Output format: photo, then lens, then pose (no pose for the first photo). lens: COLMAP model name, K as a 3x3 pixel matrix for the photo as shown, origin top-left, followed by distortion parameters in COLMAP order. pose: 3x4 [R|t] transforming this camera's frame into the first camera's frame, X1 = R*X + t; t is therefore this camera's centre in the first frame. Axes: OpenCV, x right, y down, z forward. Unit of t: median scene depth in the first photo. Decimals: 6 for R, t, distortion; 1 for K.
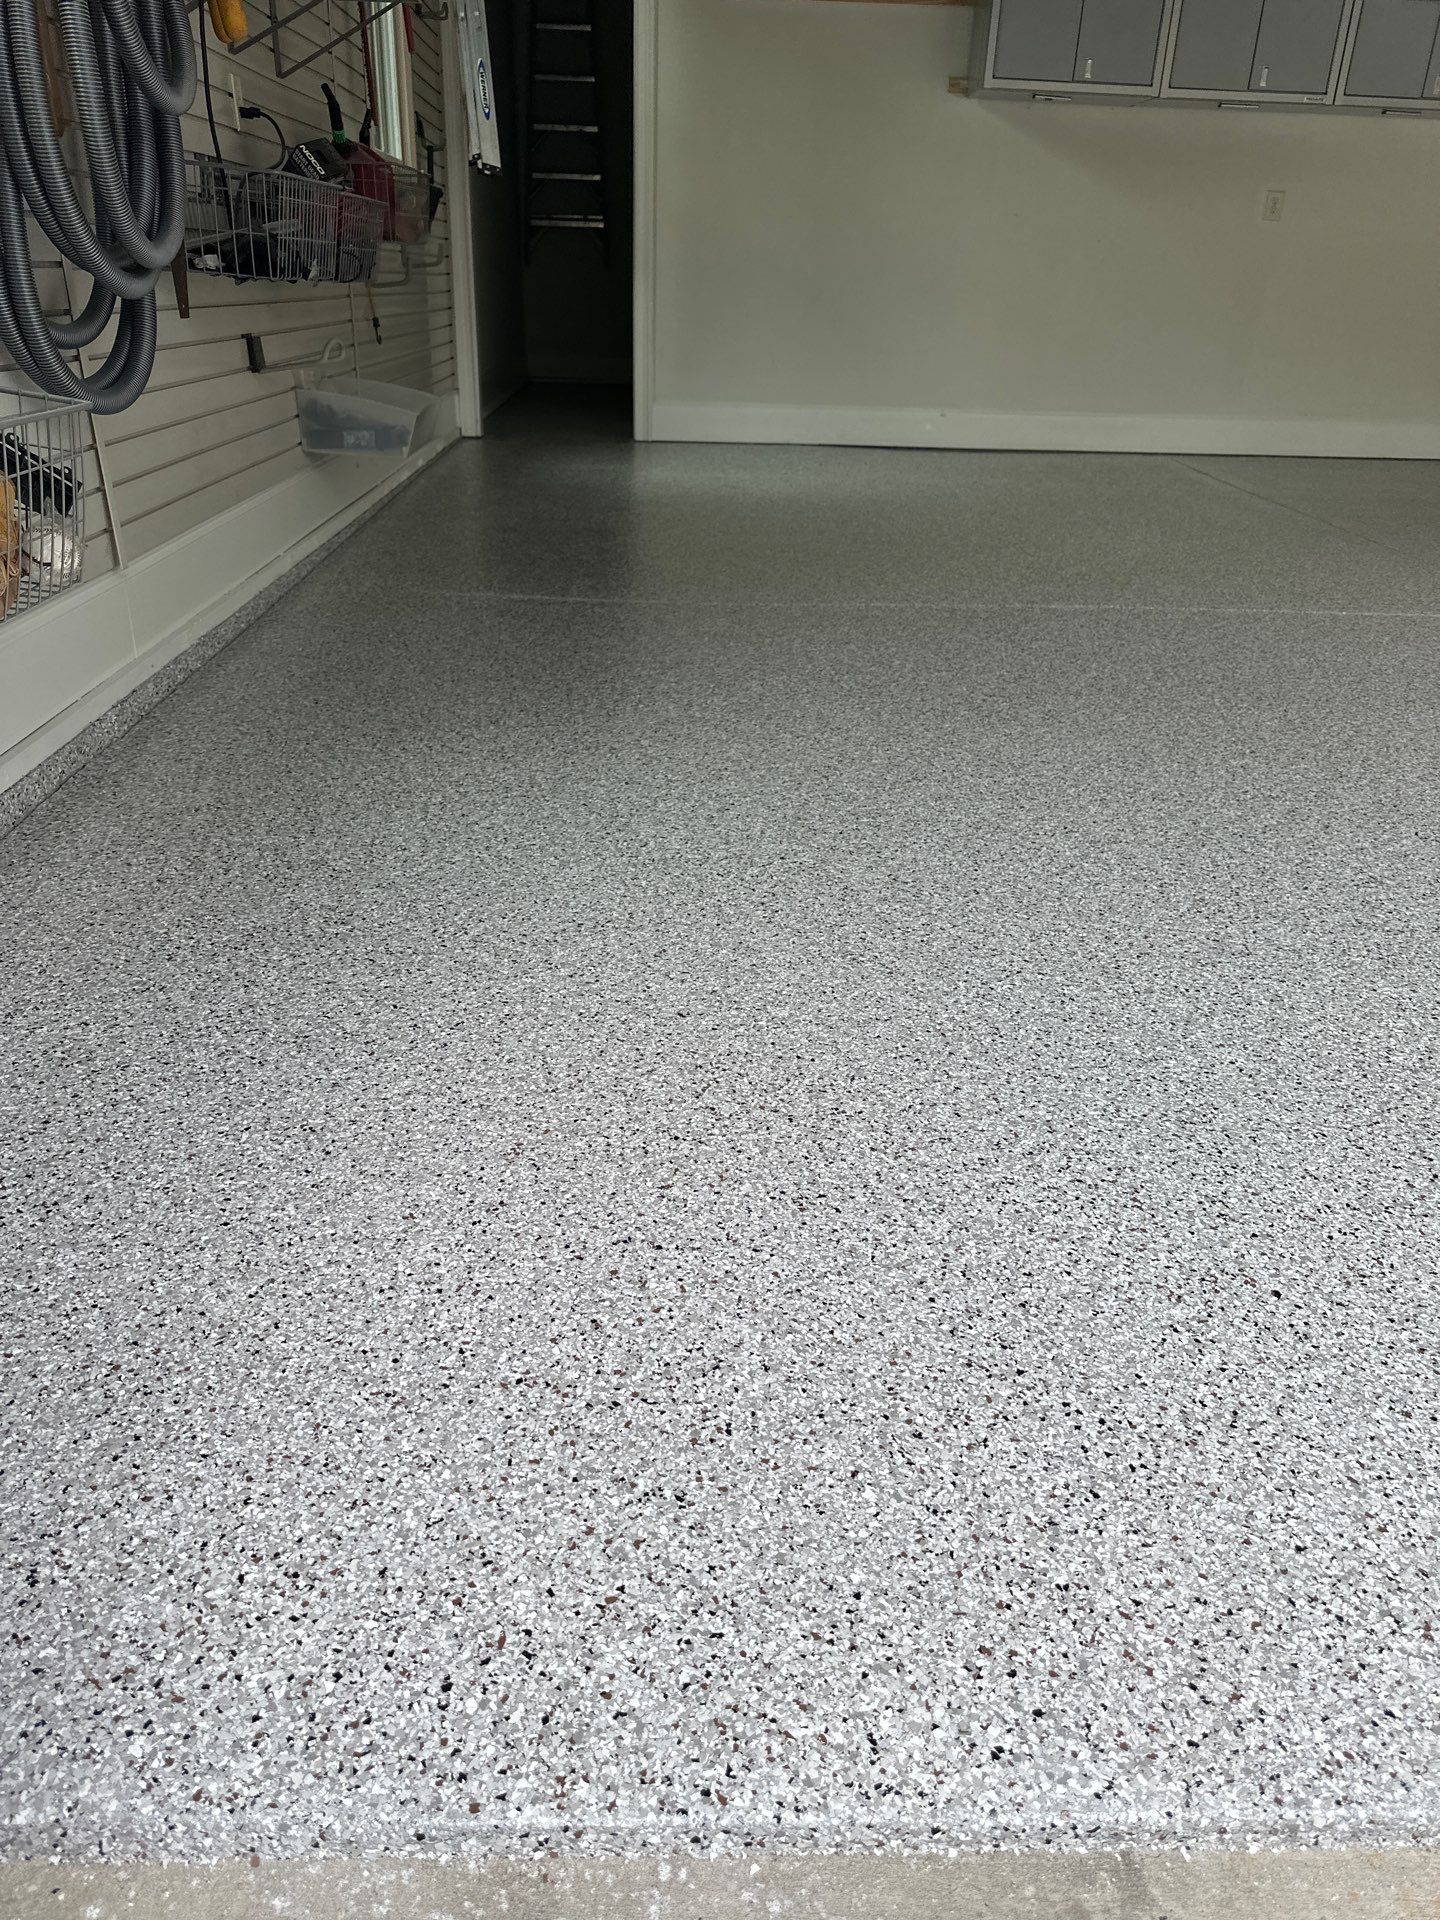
lens RADIAL K [[1386.9, 0, 706.9], [0, 1386.9, 939.7], [0, 0, 1]] dist [0.089354, -0.099060]
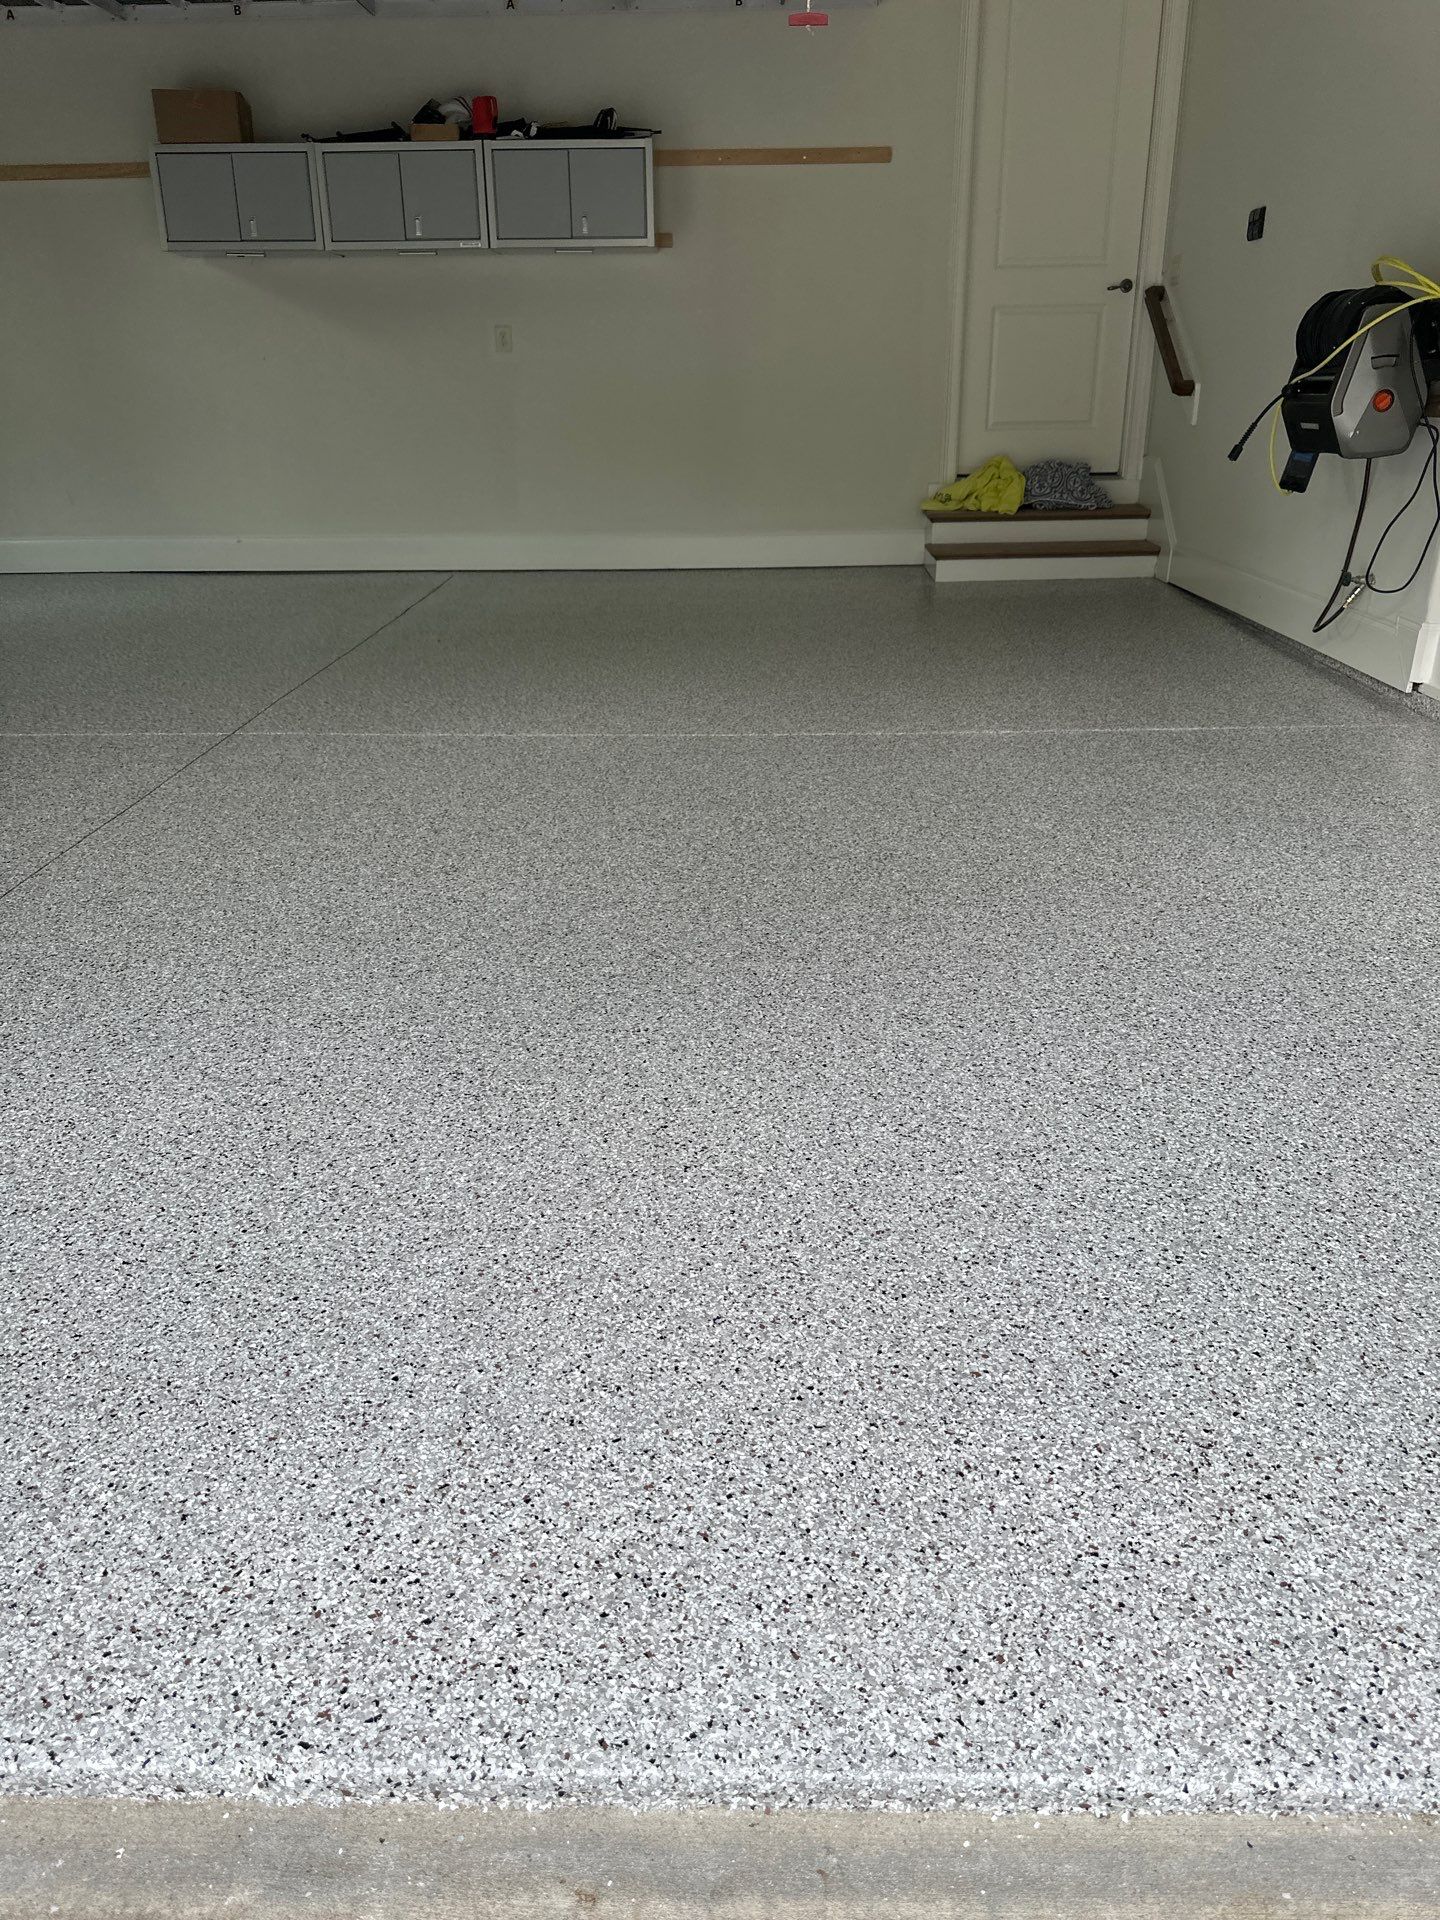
lens RADIAL K [[1386.9, 0, 733.0], [0, 1386.9, 947.3], [0, 0, 1]] dist [0.089354, -0.099060]
pose [[0.997016, -0.016650, -0.075376, 2.269127], [0.012217, 0.998190, -0.058892, 0.001867], [0.076220, 0.057795, 0.995415, -0.048436]]
